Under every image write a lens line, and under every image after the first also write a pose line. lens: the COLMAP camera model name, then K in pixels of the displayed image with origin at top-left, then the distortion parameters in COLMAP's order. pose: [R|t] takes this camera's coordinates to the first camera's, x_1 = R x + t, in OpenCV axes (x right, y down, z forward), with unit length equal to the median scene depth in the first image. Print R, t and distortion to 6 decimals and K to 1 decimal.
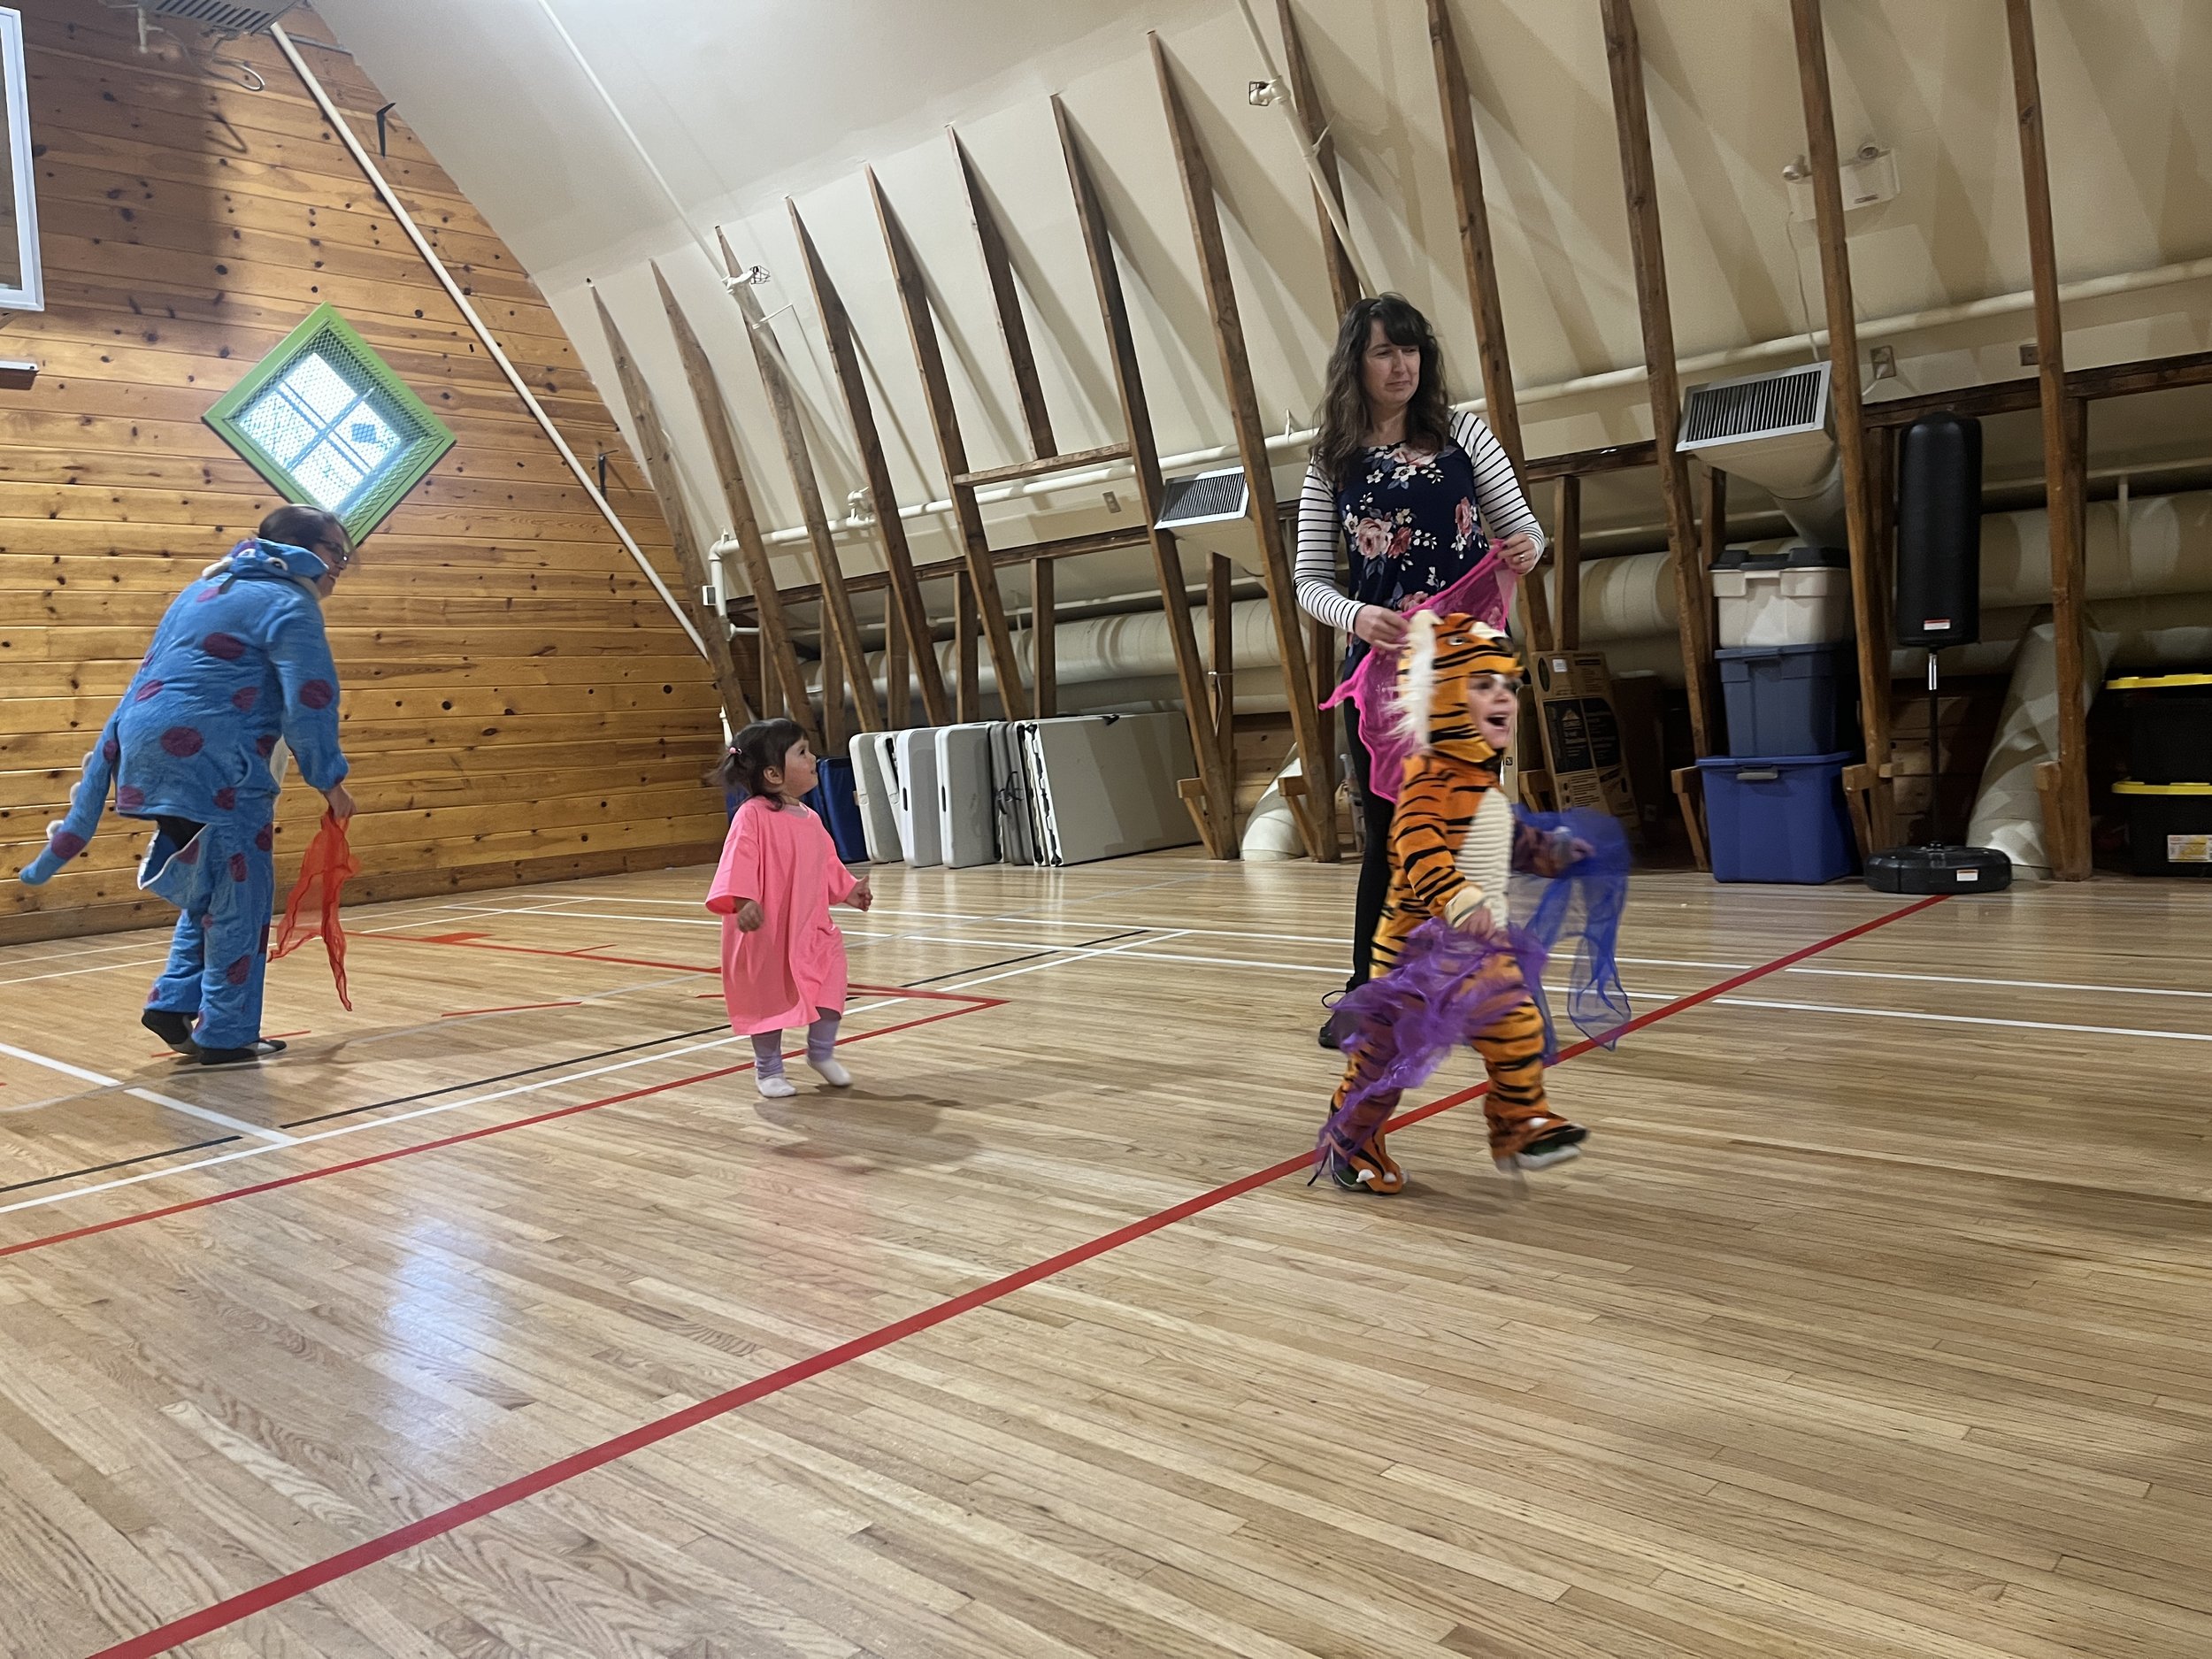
lens RADIAL K [[1672.4, 0, 1085.0], [0, 1672.4, 822.3], [0, 0, 1]] dist [0.061463, -0.075574]
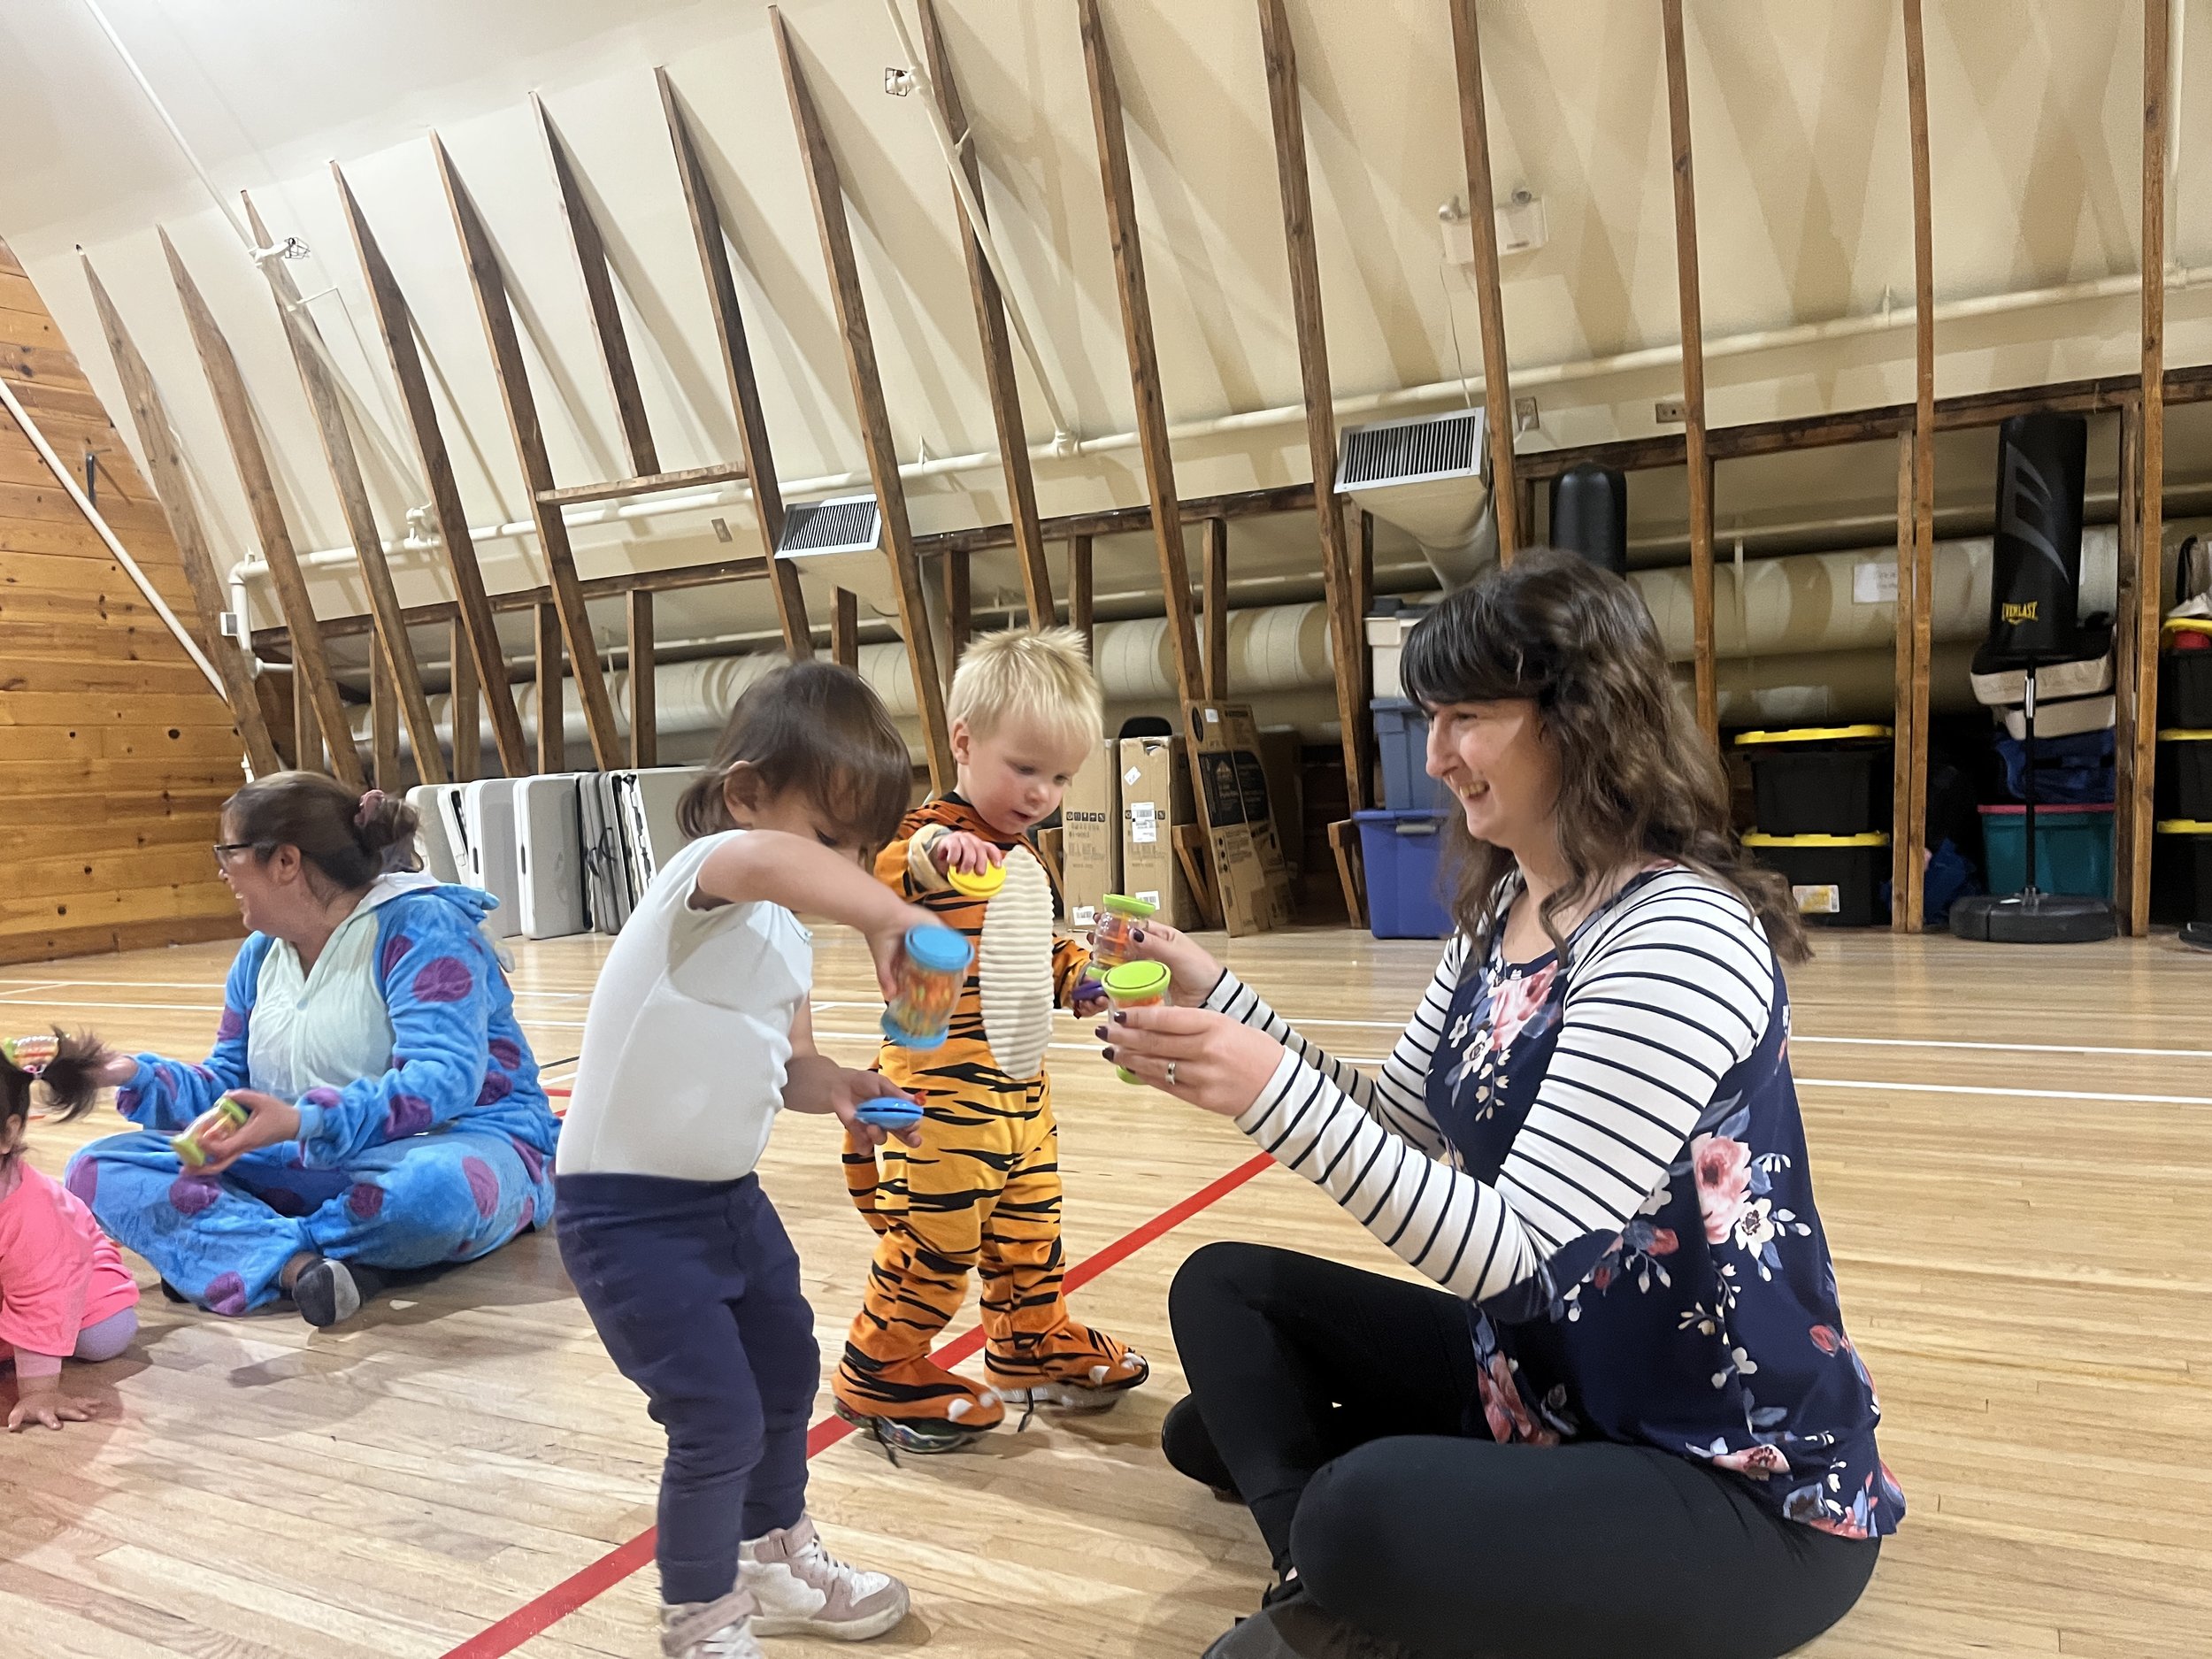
lens RADIAL K [[1672.4, 0, 1087.3], [0, 1672.4, 845.4], [0, 0, 1]] dist [0.061463, -0.075574]
pose [[0.968788, -0.000789, 0.247890, -0.018629], [0.007835, 0.999593, -0.027437, 0.005179], [-0.247768, 0.028523, 0.968399, 0.081271]]
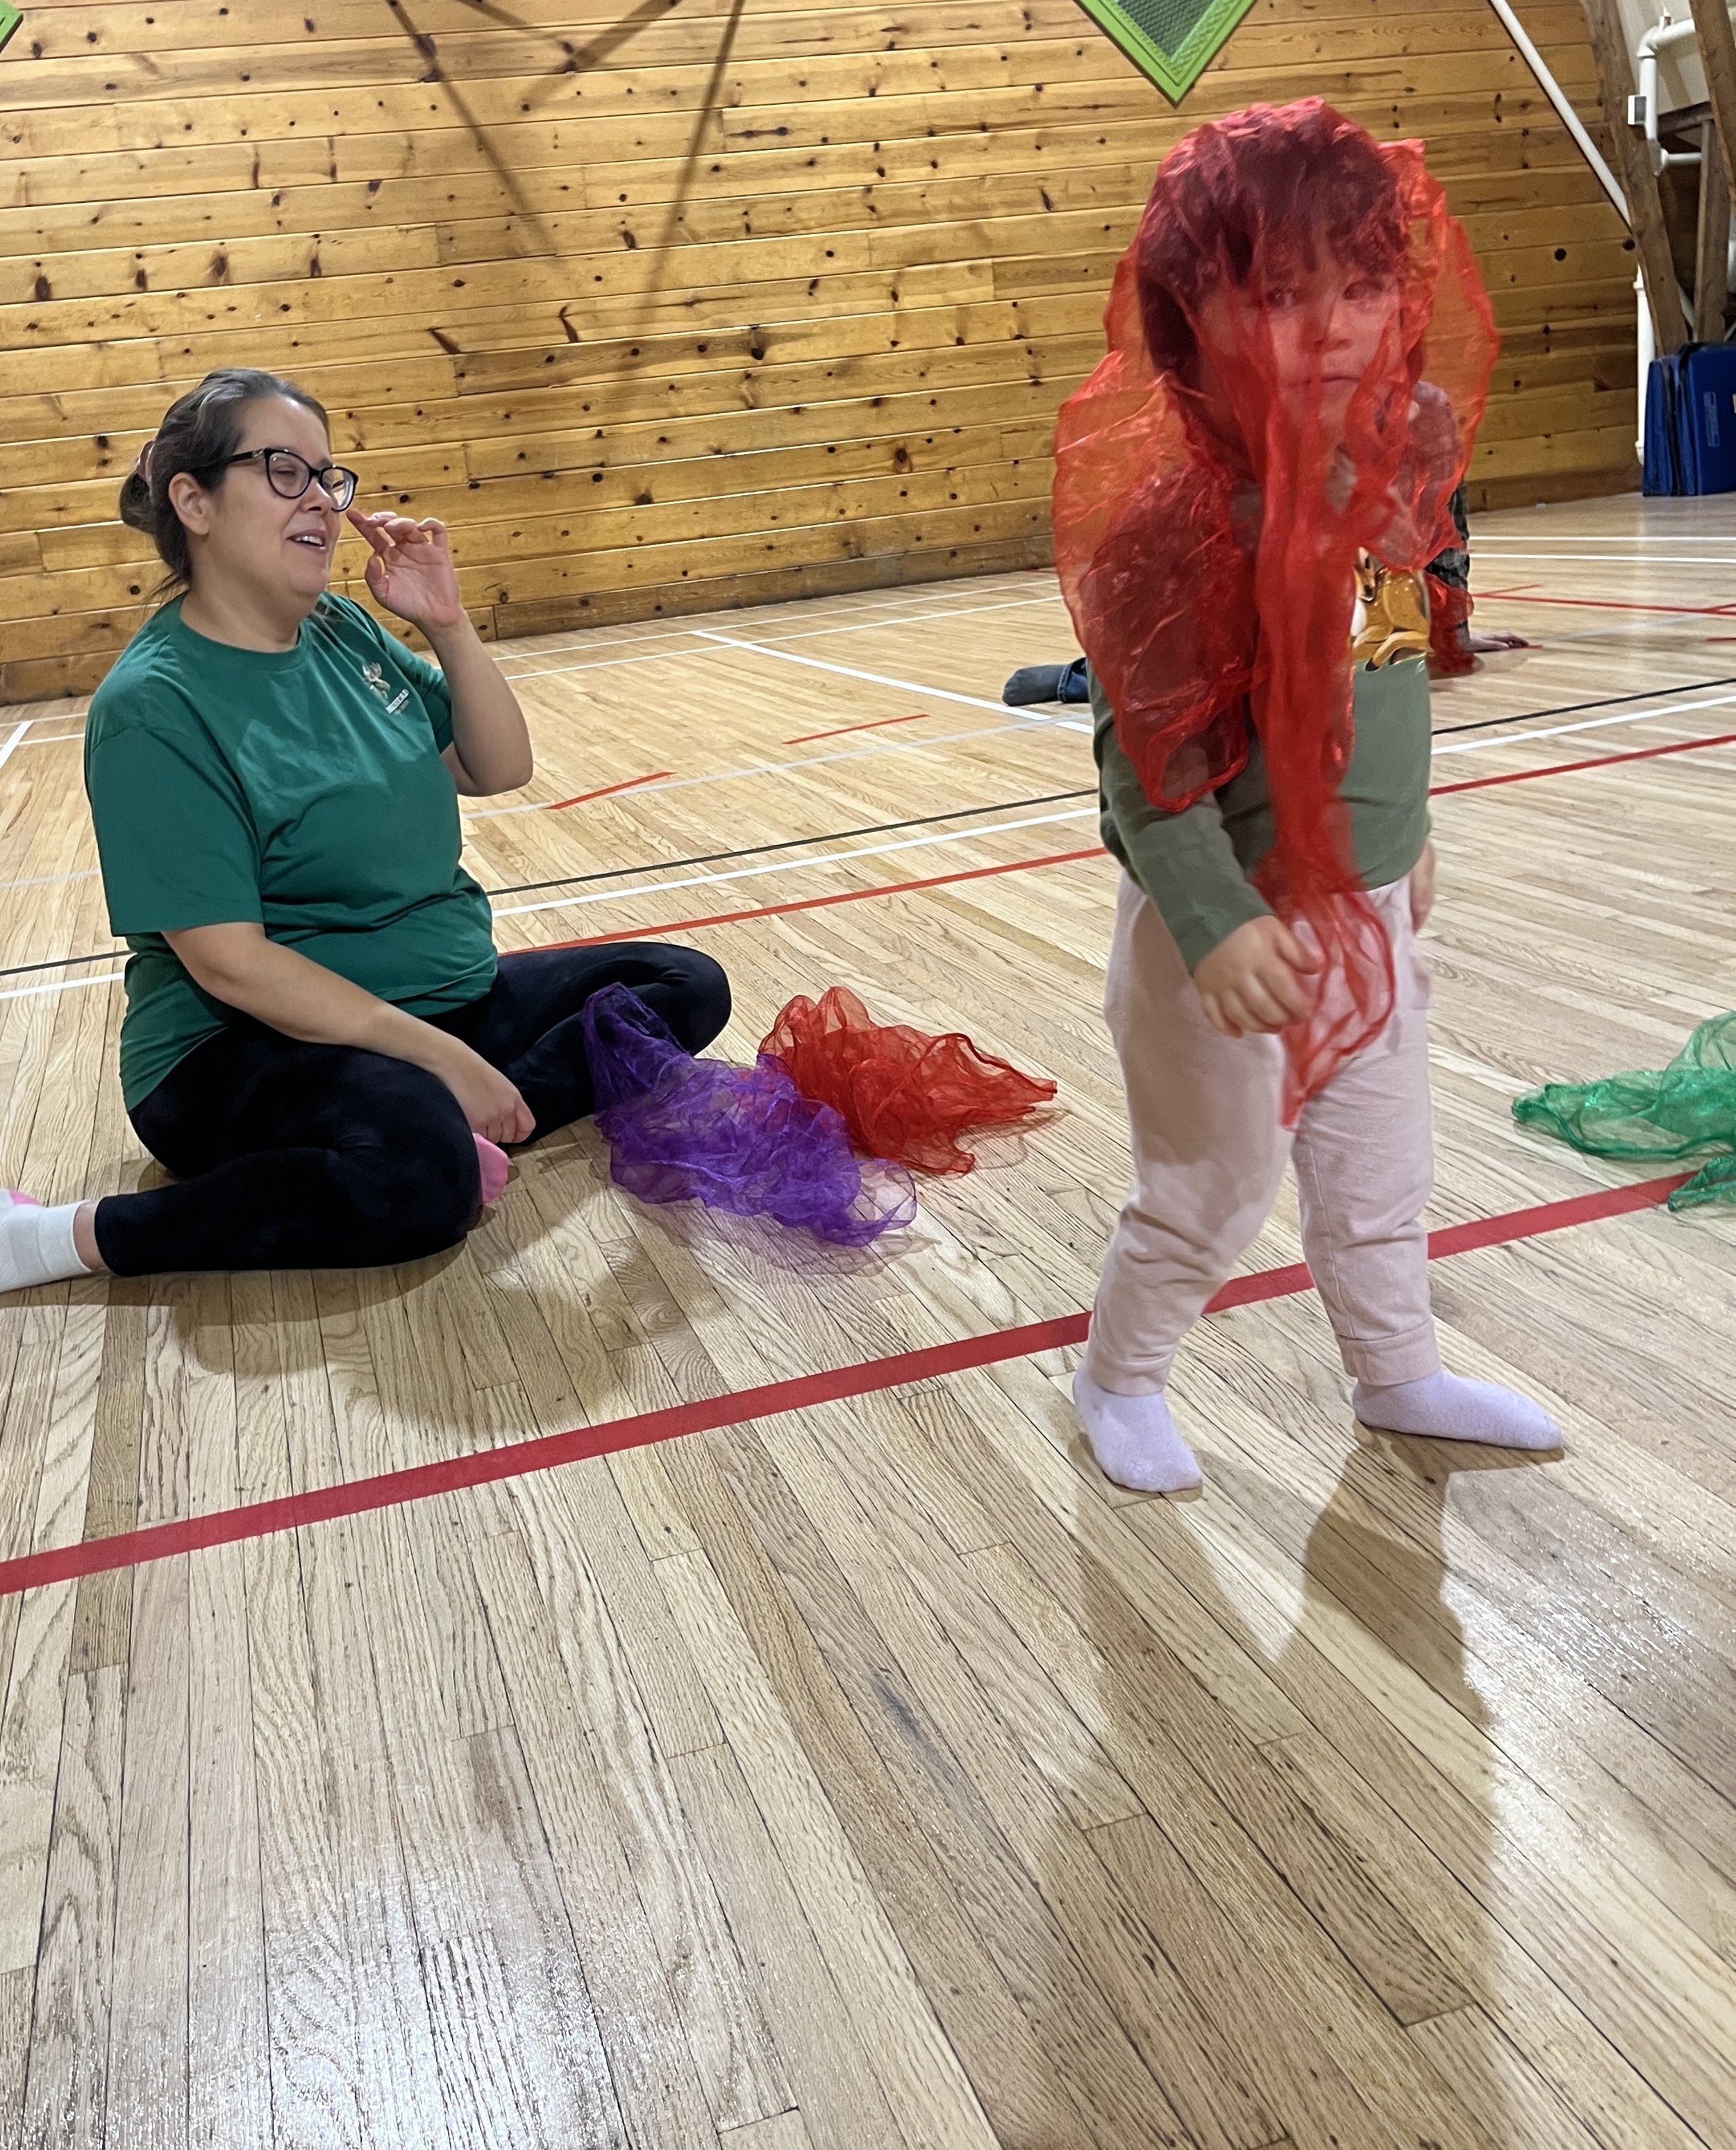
lens RADIAL K [[2030.0, 0, 739.9], [0, 2030.0, 1043.5], [0, 0, 1]] dist [0.016546, 0.000000]
pose [[0.849998, 0.116535, -0.513734, -0.068668], [0.024179, 0.965566, 0.259033, 0.019655], [0.526231, -0.232599, 0.817911, -0.014328]]
